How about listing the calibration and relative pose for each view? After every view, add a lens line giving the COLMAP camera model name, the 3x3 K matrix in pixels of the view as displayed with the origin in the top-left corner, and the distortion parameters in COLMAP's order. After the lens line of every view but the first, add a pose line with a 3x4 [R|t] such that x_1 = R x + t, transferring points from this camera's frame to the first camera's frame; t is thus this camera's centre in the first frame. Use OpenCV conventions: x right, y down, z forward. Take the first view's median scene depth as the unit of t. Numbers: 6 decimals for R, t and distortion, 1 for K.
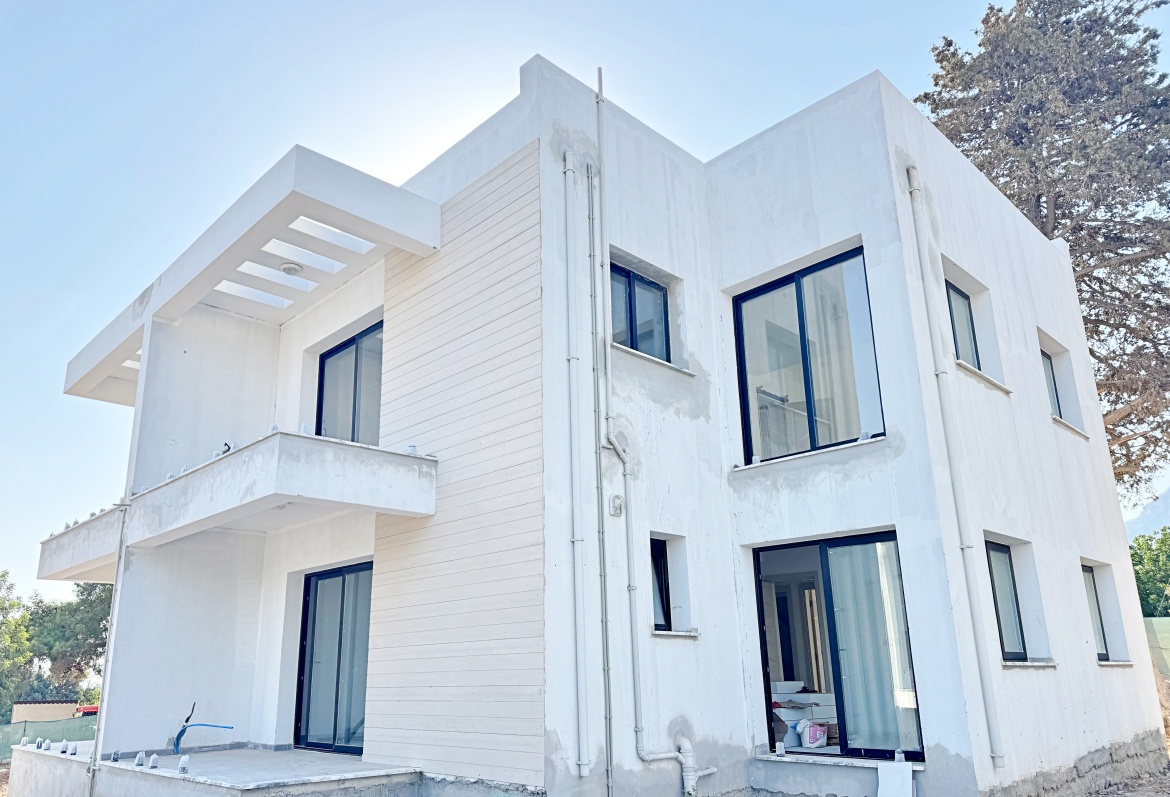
lens RADIAL K [[830.2, 0, 558.4], [0, 830.2, 447.9], [0, 0, 1]] dist [0.126105, -0.118127]
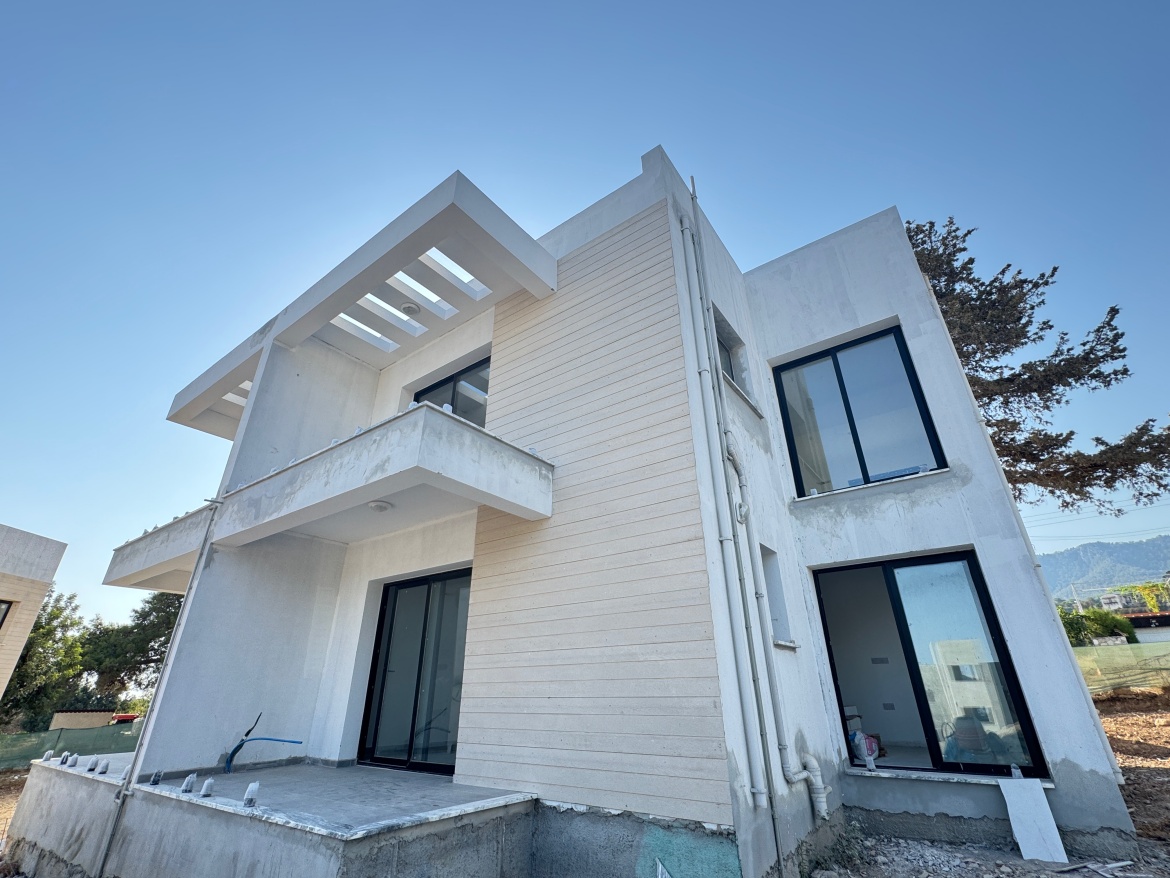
lens RADIAL K [[520.2, 0, 585.0], [0, 520.2, 439.0], [0, 0, 1]] dist [0.012961, -0.000378]
pose [[0.983733, 0.084211, 0.158675, -0.205897], [-0.052321, 0.979333, -0.195372, 0.103742], [-0.171848, 0.183892, 0.967808, 0.344439]]
